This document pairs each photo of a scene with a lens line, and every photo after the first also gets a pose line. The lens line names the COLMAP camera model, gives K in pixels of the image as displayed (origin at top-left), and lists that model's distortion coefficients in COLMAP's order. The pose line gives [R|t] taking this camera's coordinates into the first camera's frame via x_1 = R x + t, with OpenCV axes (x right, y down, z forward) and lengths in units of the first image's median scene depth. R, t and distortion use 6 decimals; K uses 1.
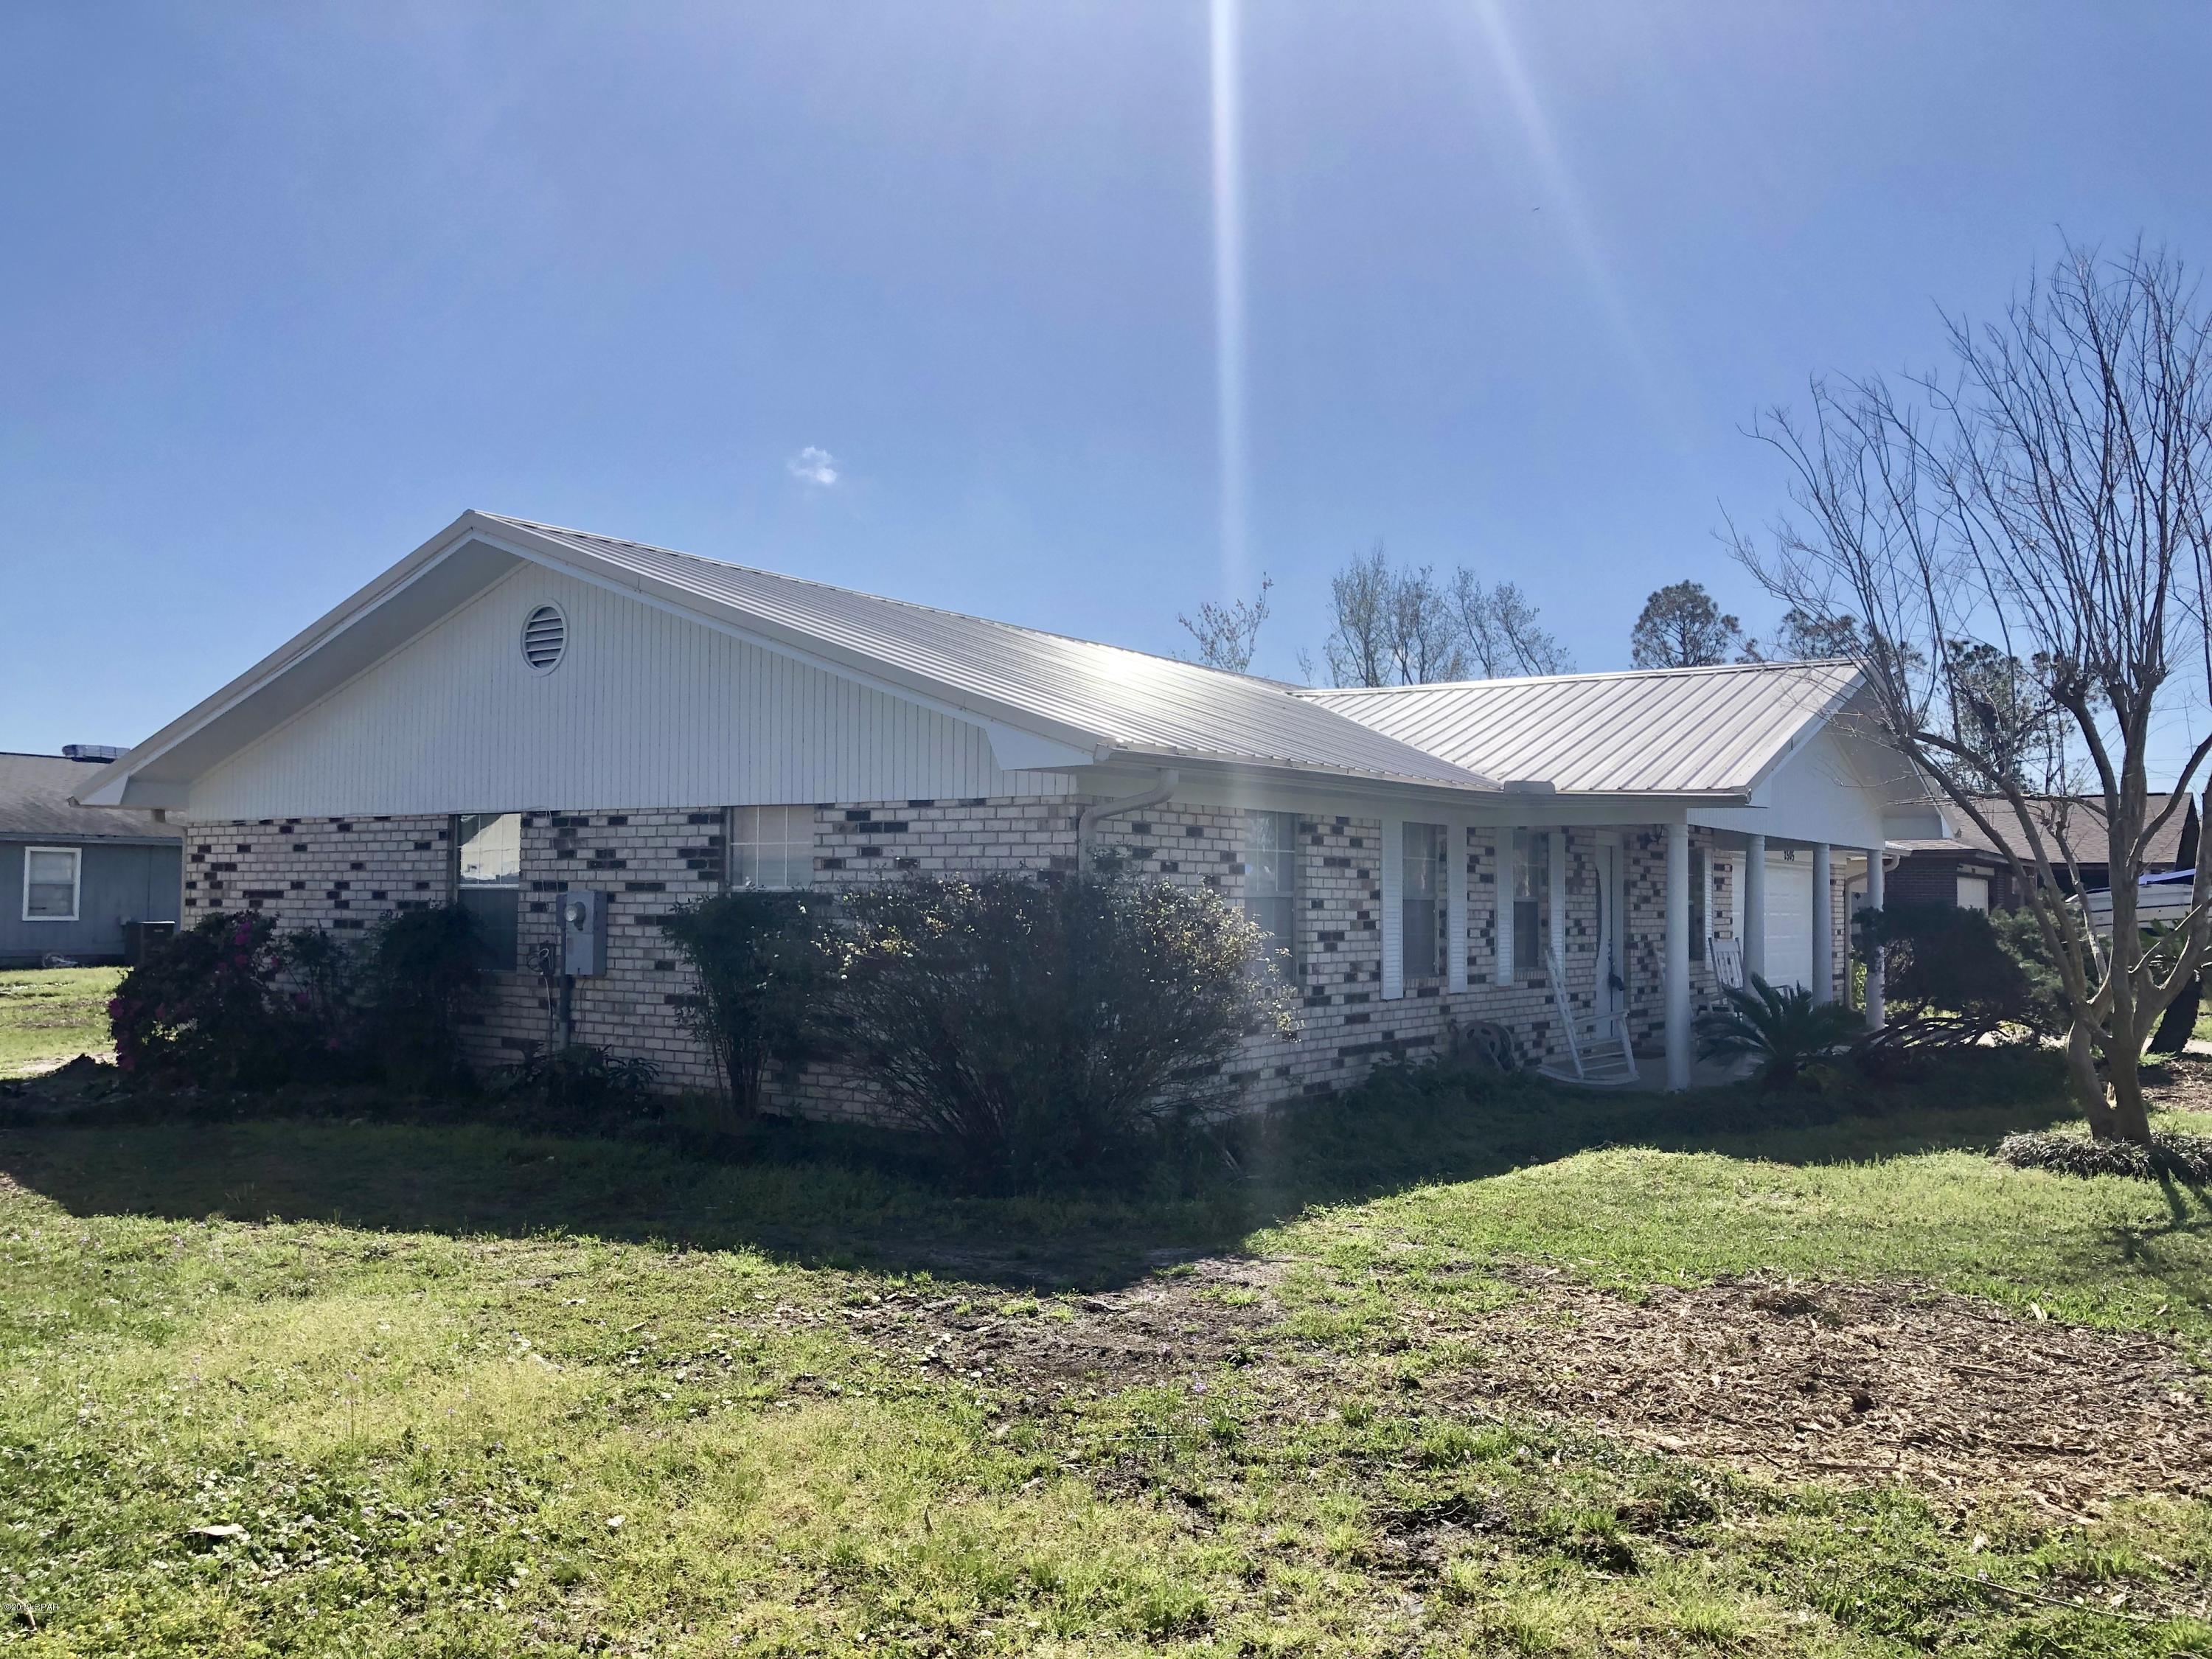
lens RADIAL K [[1843.5, 0, 1106.0], [0, 1843.5, 829.5], [0, 0, 1]] dist [0.111039, -0.002090]
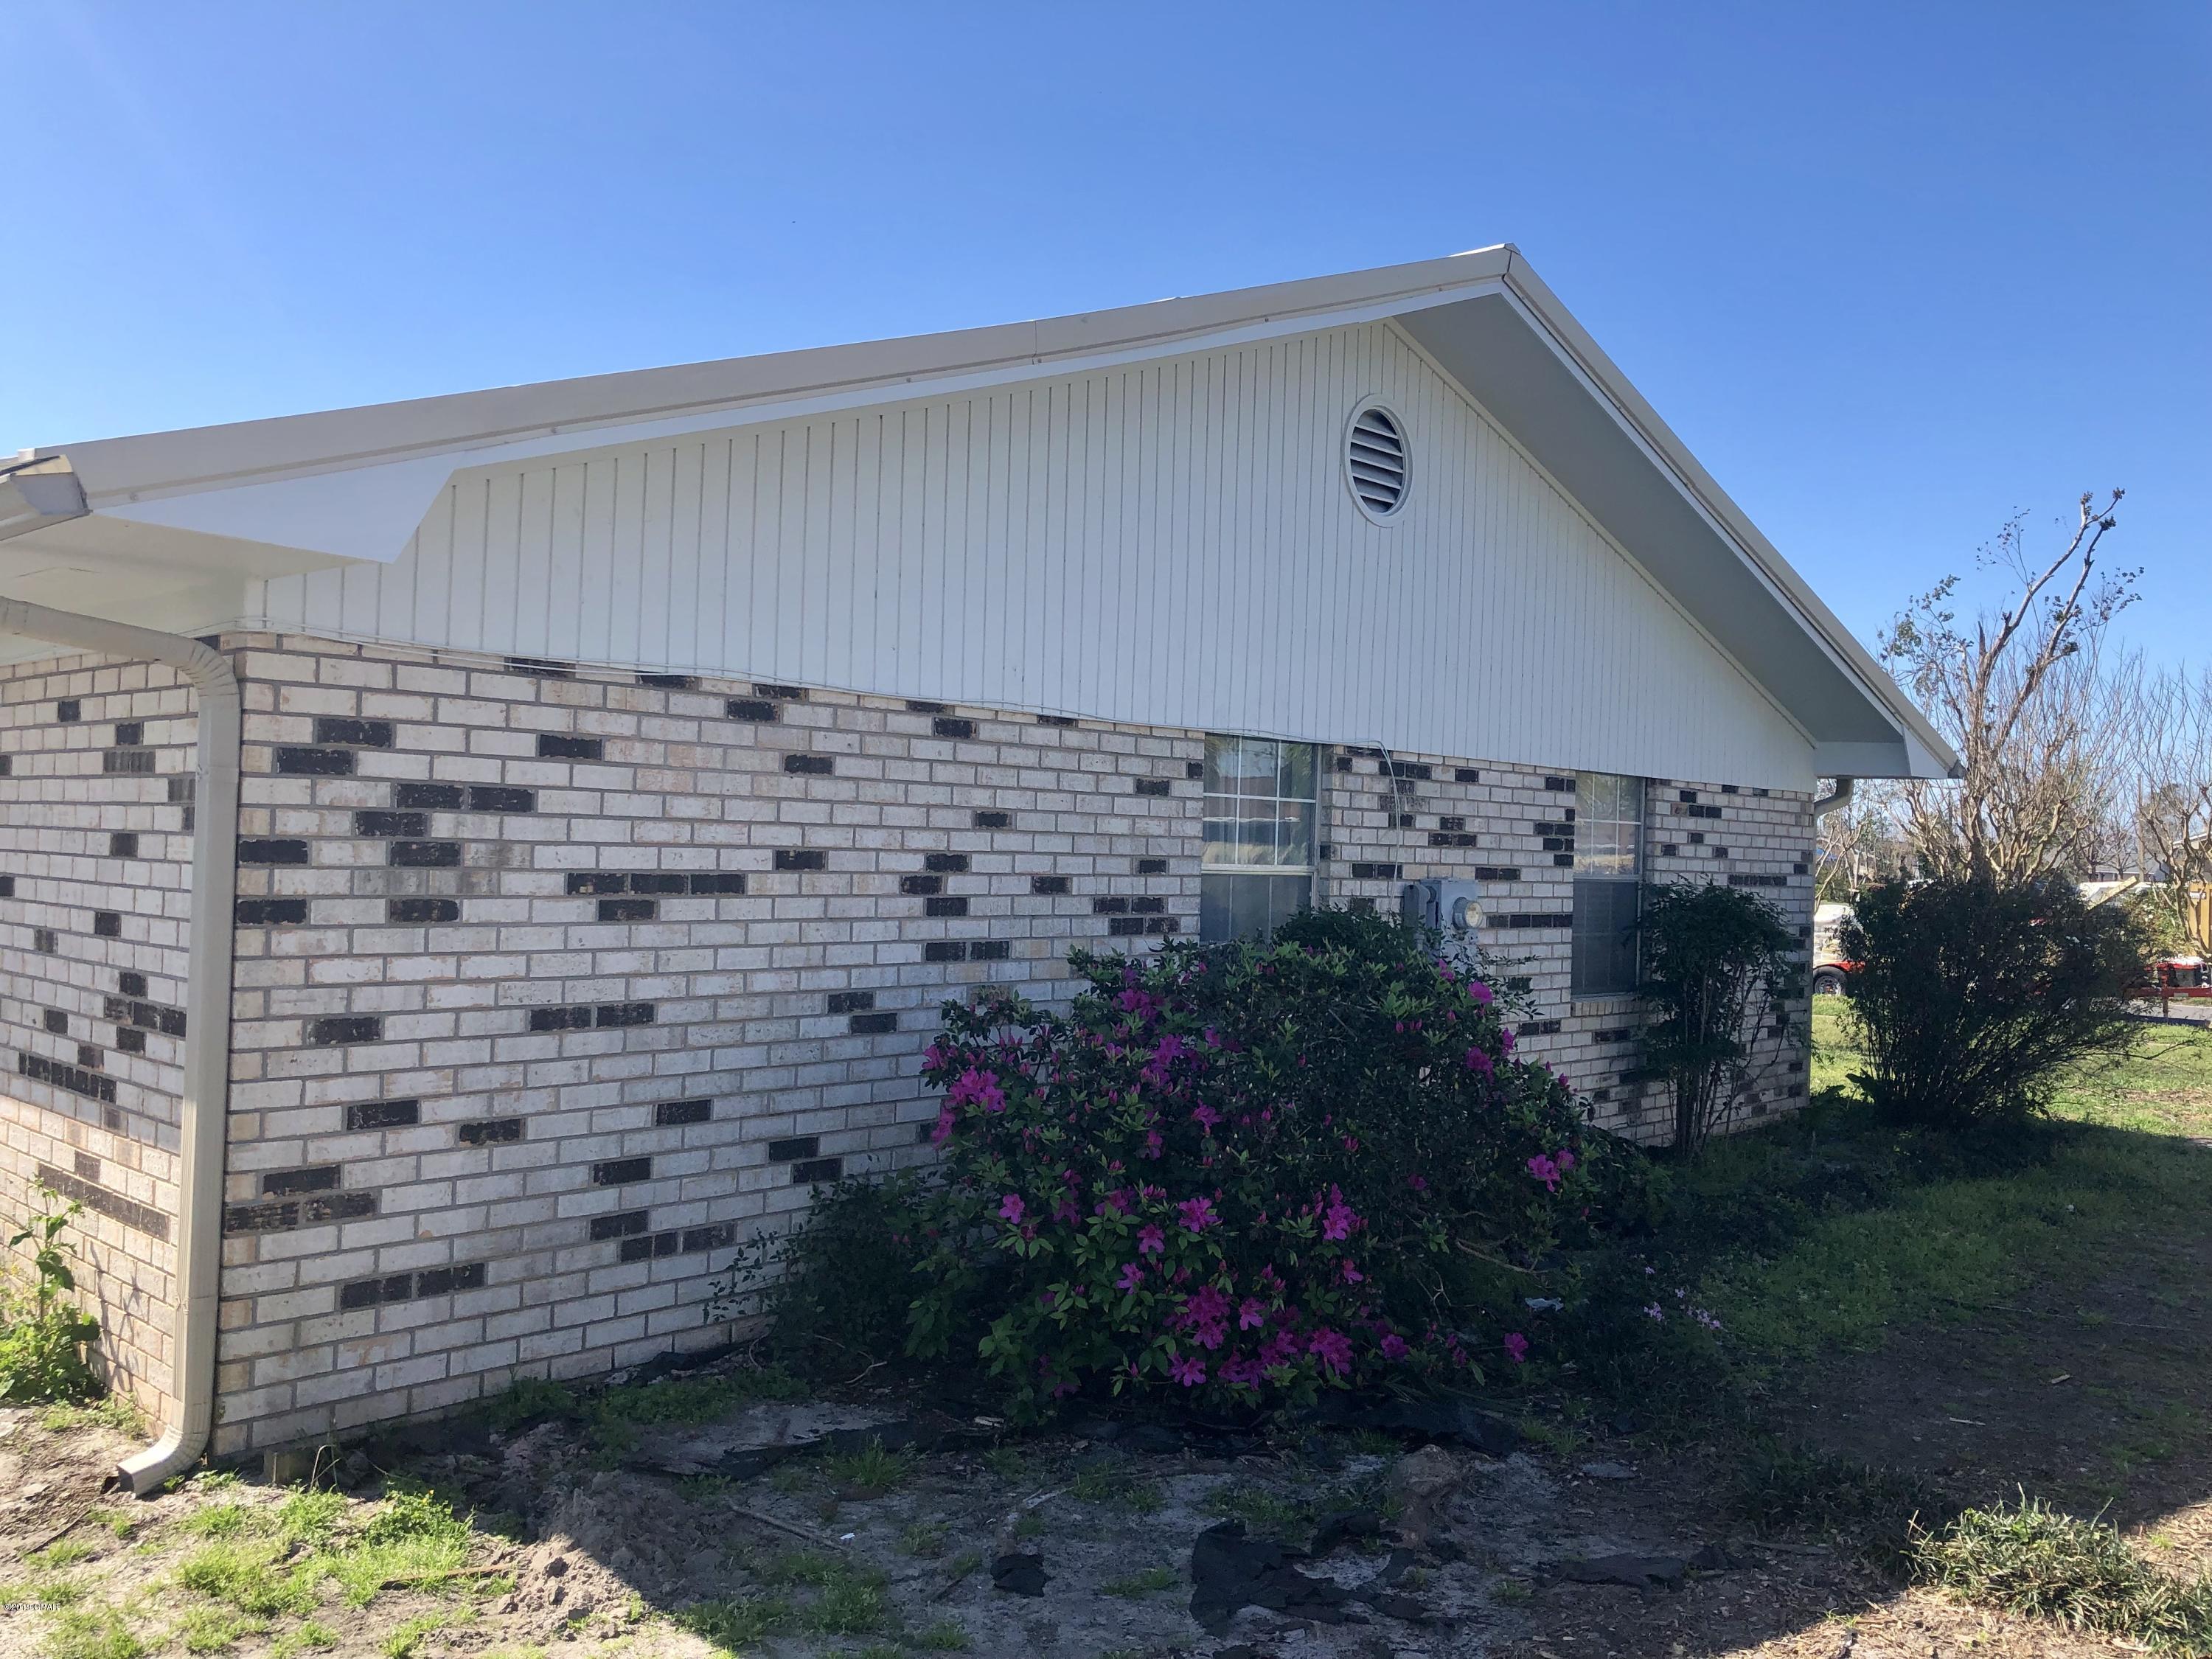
lens RADIAL K [[1776.1, 0, 1106.0], [0, 1776.1, 829.5], [0, 0, 1]] dist [0.120655, -0.001071]
pose [[0.134046, 0.007125, 0.990949, -0.894802], [-0.062881, 0.998020, 0.001330, 0.021480], [-0.988978, -0.062490, 0.134229, 1.008846]]
